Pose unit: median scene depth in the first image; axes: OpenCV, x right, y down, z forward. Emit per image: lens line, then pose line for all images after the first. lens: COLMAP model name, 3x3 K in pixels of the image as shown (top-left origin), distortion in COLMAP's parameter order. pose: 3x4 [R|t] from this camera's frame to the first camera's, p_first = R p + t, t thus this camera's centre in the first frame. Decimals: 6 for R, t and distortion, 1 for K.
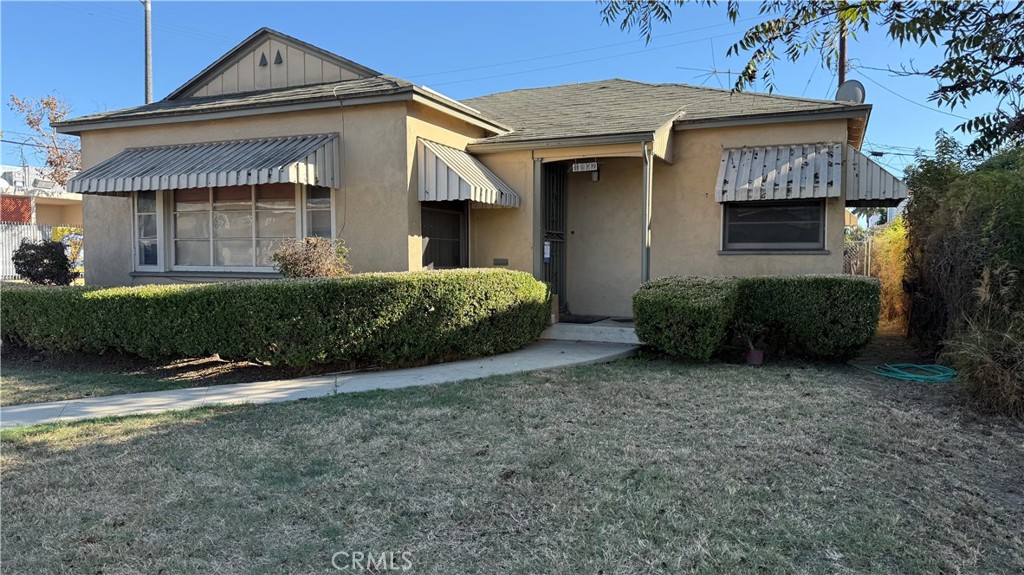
lens RADIAL K [[727.2, 0, 511.3], [0, 727.2, 288.6], [0, 0, 1]] dist [0.076015, -0.111612]
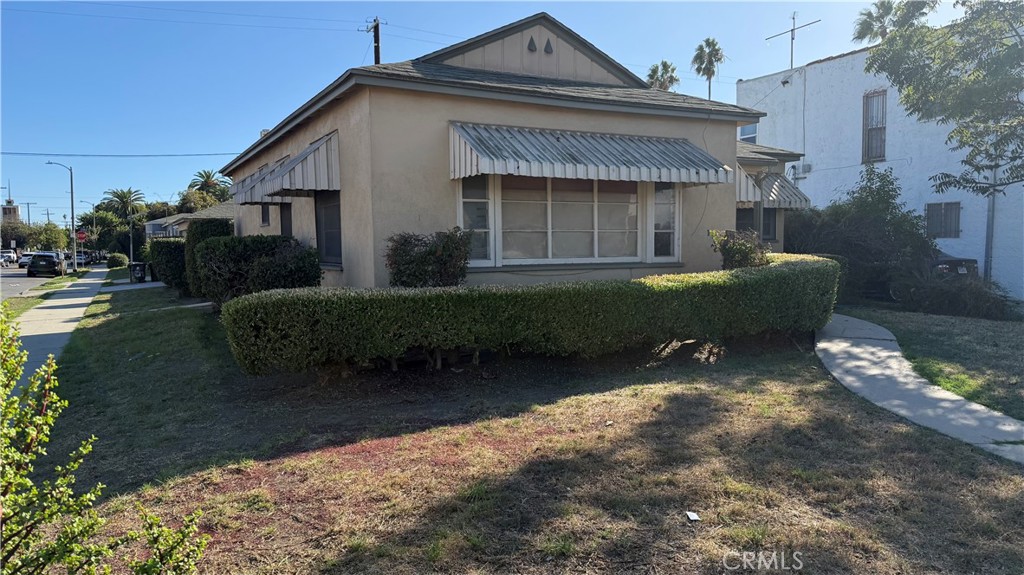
lens RADIAL K [[727.2, 0, 513.8], [0, 727.2, 291.0], [0, 0, 1]] dist [0.076015, -0.111612]
pose [[0.619588, -0.058410, 0.782751, -1.187480], [0.044690, 0.998235, 0.039116, -0.027269], [-0.783654, 0.010745, 0.621105, 0.445117]]
